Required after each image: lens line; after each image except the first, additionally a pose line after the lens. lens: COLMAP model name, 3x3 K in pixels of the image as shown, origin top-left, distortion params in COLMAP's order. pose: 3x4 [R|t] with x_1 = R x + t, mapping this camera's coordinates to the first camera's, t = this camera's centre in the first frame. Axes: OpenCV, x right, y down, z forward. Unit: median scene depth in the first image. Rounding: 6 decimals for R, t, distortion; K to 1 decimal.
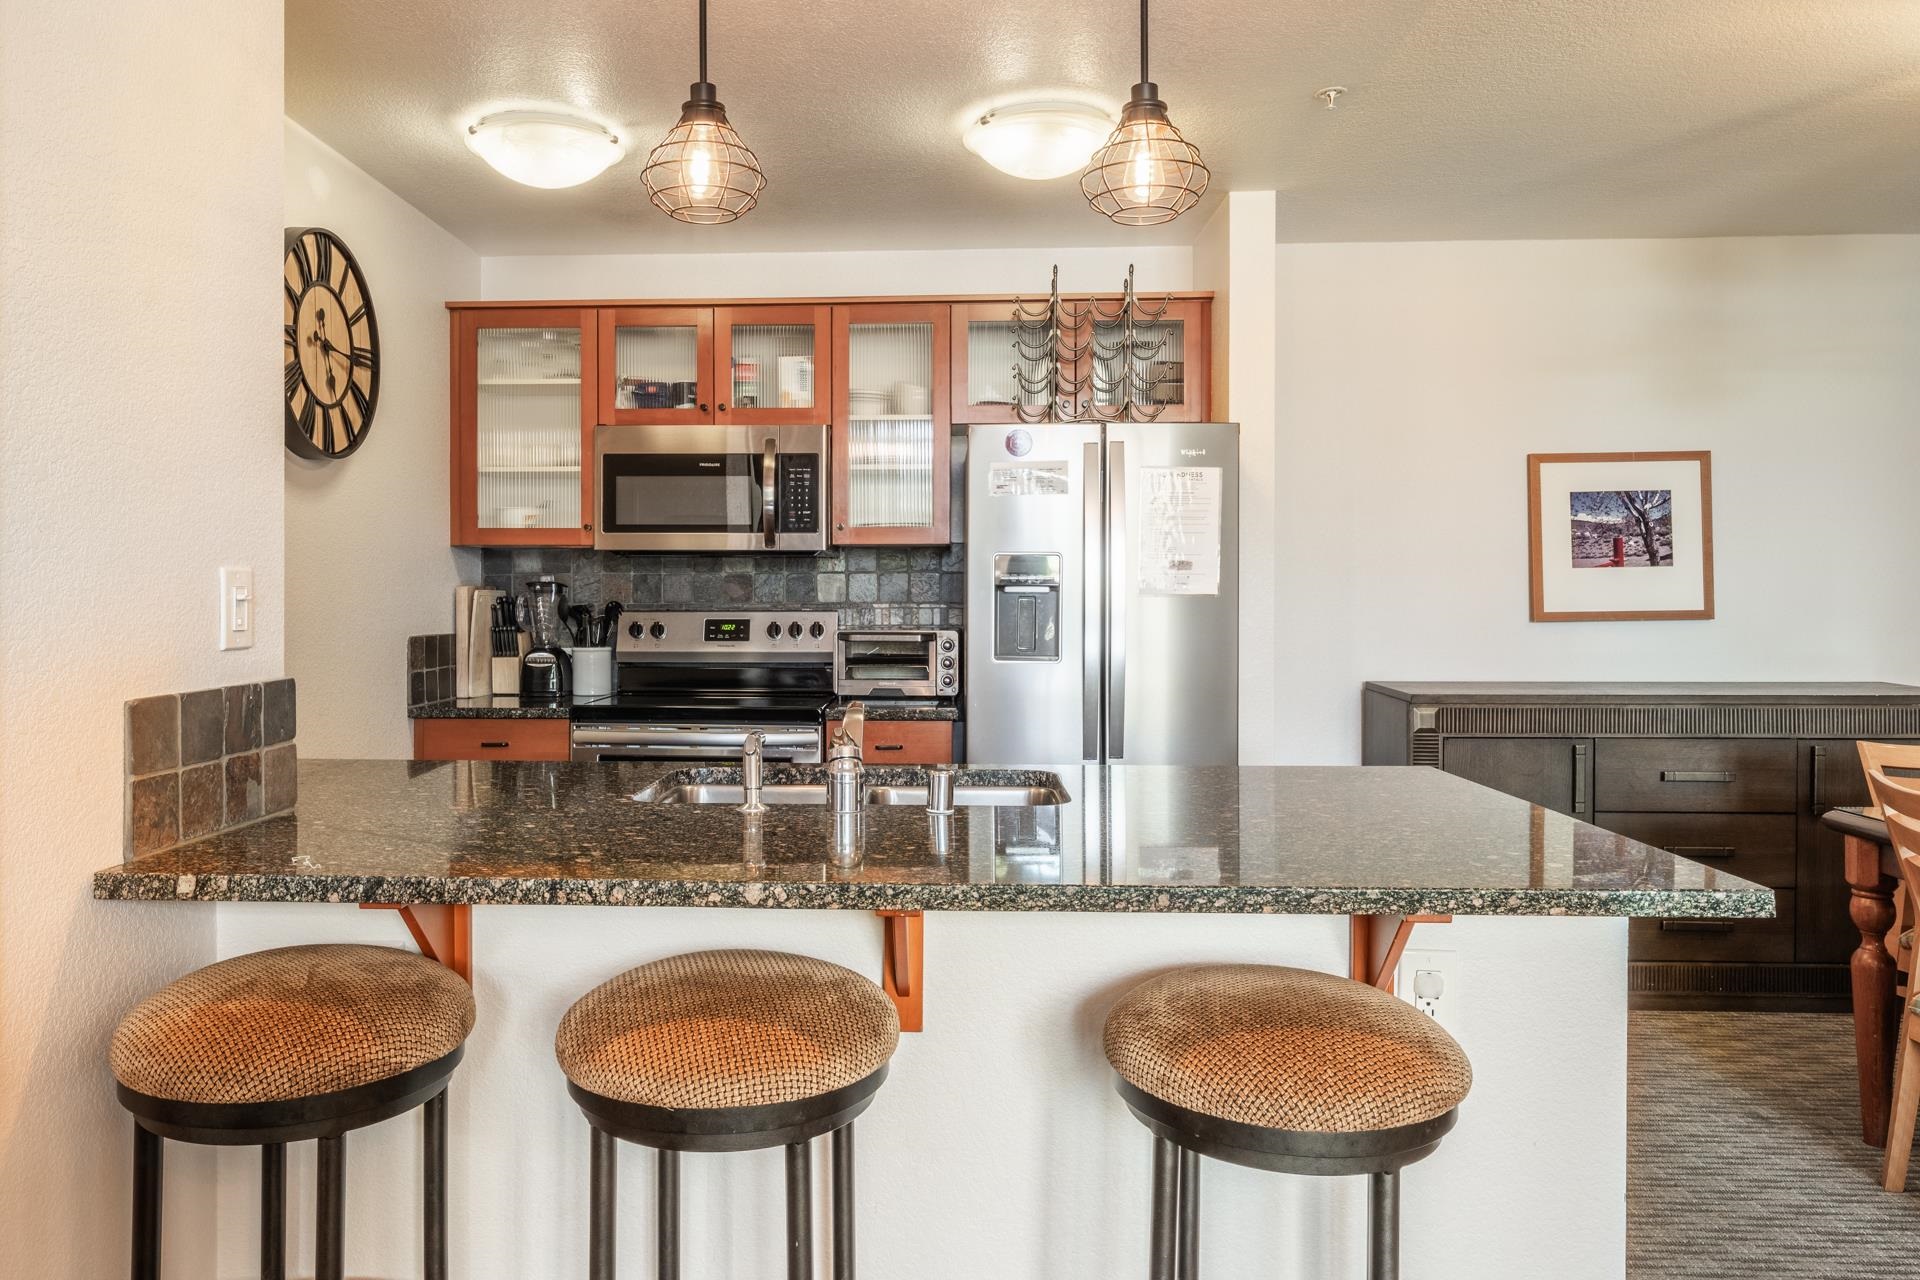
lens RADIAL K [[1323.2, 0, 880.8], [0, 1323.2, 596.3], [0, 0, 1]] dist [-0.000498, 0.000558]
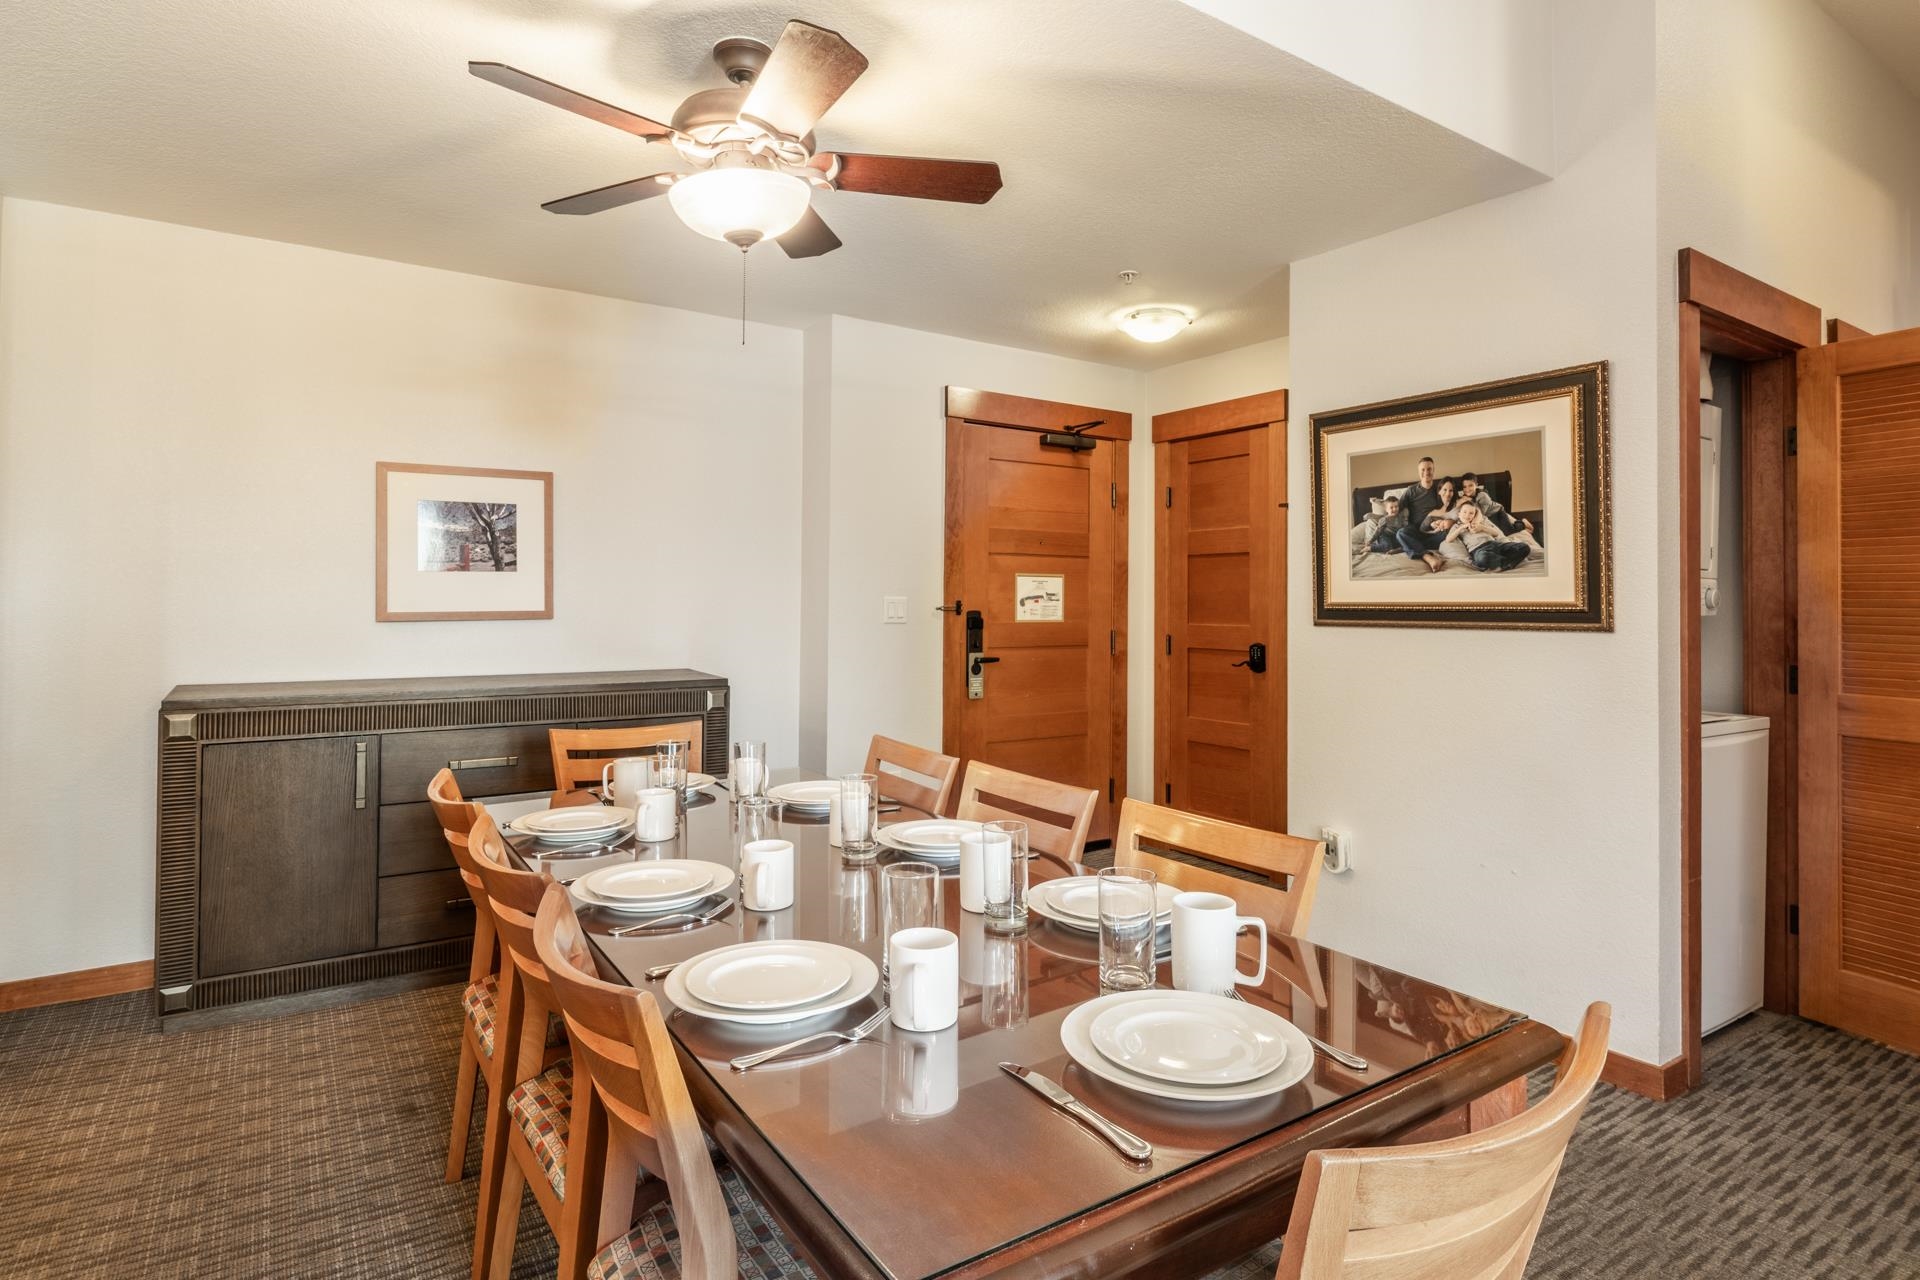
lens RADIAL K [[1015.7, 0, 960.7], [0, 1015.7, 584.8], [0, 0, 1]] dist [-0.002505, -0.000100]
pose [[0.799075, 0.016611, 0.601002, 0.387029], [-0.007903, 0.999822, -0.017126, 0.000073], [-0.601179, 0.008935, 0.799064, 0.083567]]
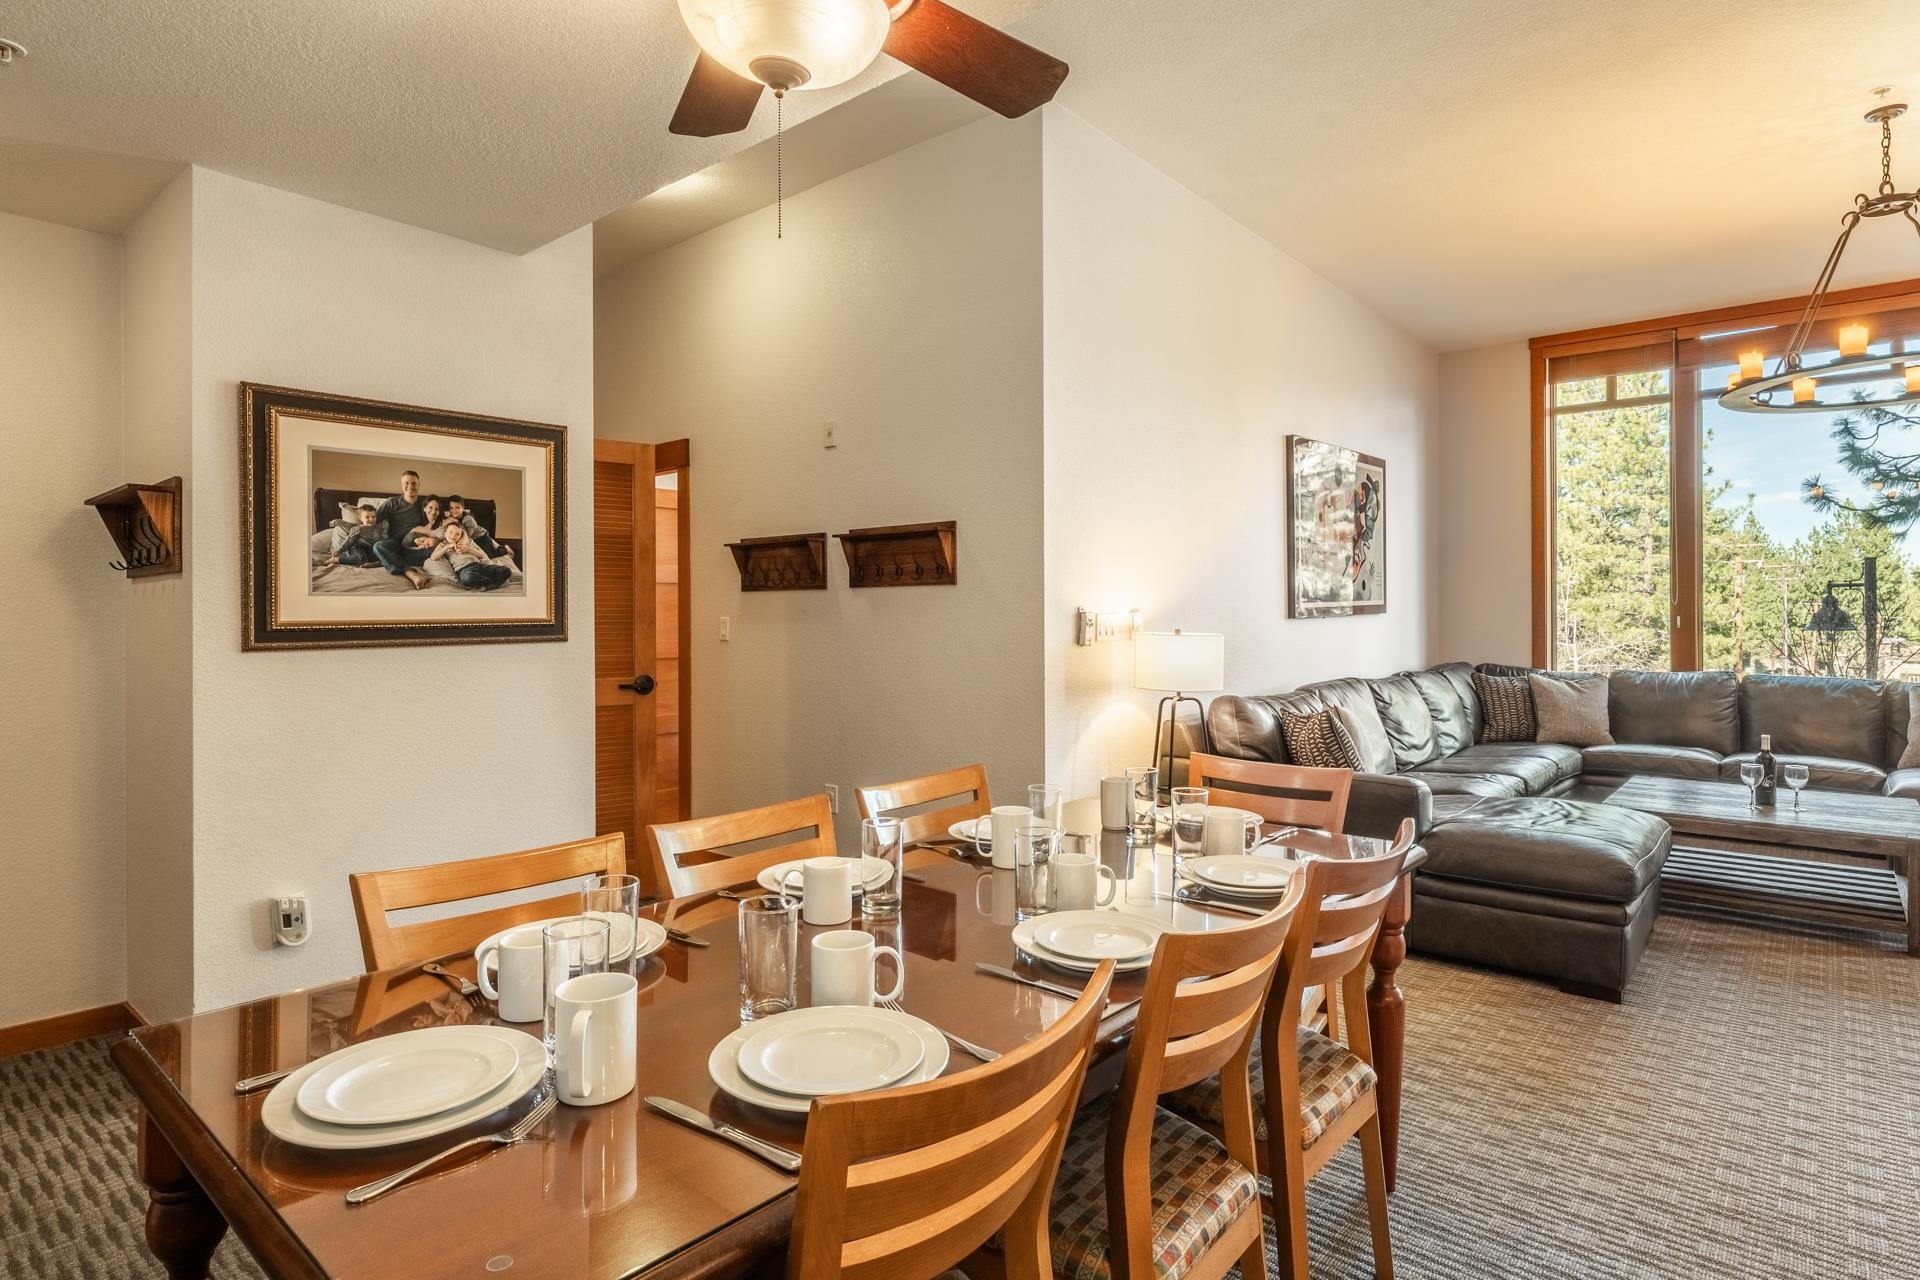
lens RADIAL K [[1024.6, 0, 964.7], [0, 1024.6, 619.6], [0, 0, 1]] dist [-0.002393, -0.000975]
pose [[-0.797338, 0.001584, 0.603532, 0.351621], [0.006011, 0.999968, 0.005316, -0.004066], [-0.603504, 0.007866, -0.797321, 0.785113]]
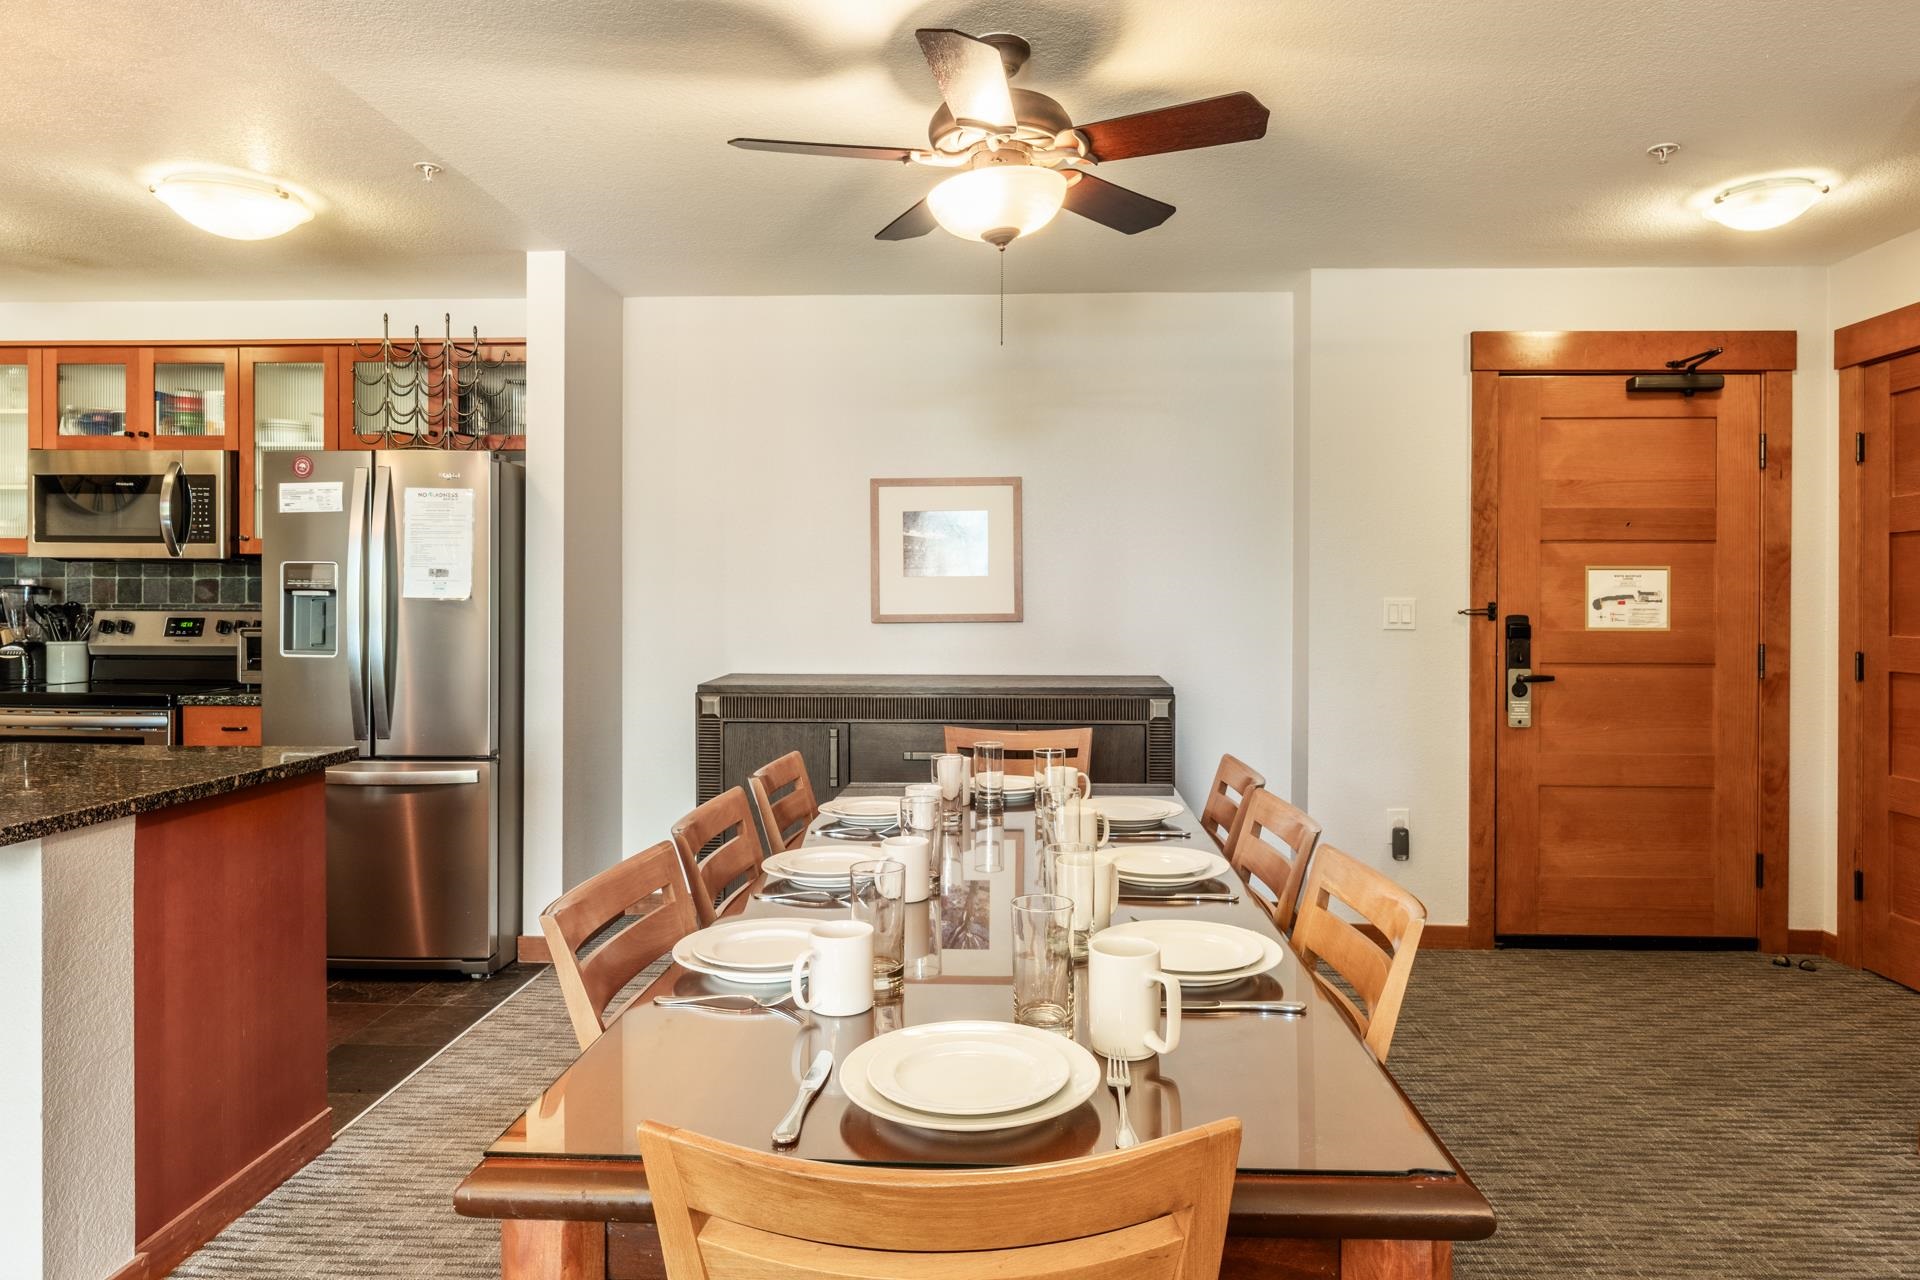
lens RADIAL K [[1151.8, 0, 979.2], [0, 1151.8, 598.4], [0, 0, 1]] dist [0.002763, -0.000255]
pose [[0.999928, 0.004431, 0.011159, 0.587924], [-0.004442, 0.999990, 0.000922, -0.003678], [-0.011155, -0.000971, 0.999937, -0.014910]]
